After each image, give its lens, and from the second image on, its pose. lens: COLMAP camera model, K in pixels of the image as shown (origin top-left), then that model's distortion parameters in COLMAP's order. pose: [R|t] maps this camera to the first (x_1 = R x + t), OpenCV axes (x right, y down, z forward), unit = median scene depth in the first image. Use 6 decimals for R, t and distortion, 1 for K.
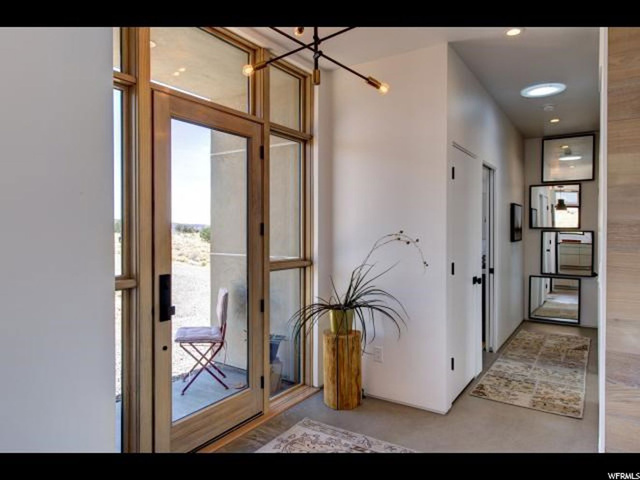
lens RADIAL K [[438.1, 0, 322.4], [0, 438.1, 238.4], [0, 0, 1]] dist [0.001570, -0.008148]
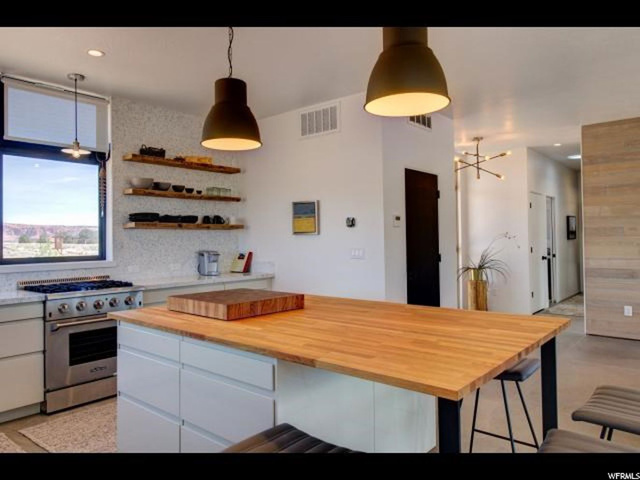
lens RADIAL K [[438.1, 0, 306.6], [0, 438.1, 235.9], [0, 0, 1]] dist [0.001570, -0.008148]
pose [[0.986195, -0.016276, -0.164784, -0.427107], [0.012015, 0.999568, -0.026824, 0.043695], [0.165149, 0.024473, 0.985965, -1.275765]]
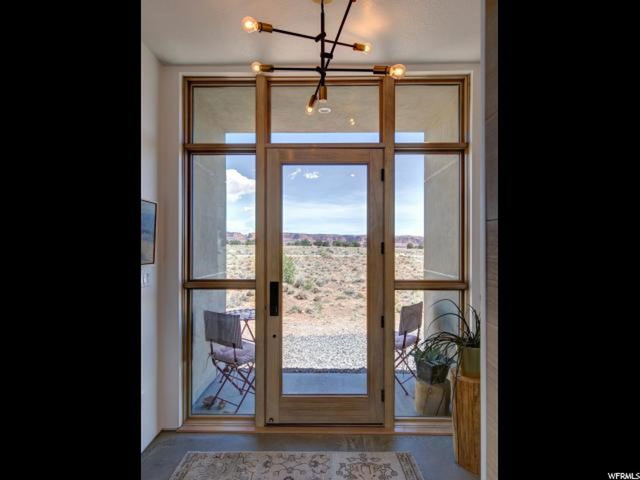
lens RADIAL K [[357.0, 0, 320.0], [0, 357.0, 237.3], [0, 0, 1]] dist [0.000925, 0.000807]
pose [[0.514576, 0.008110, -0.857407, 0.488627], [-0.017404, 0.999848, -0.000988, -0.041761], [0.857268, 0.015431, 0.514639, 0.412680]]
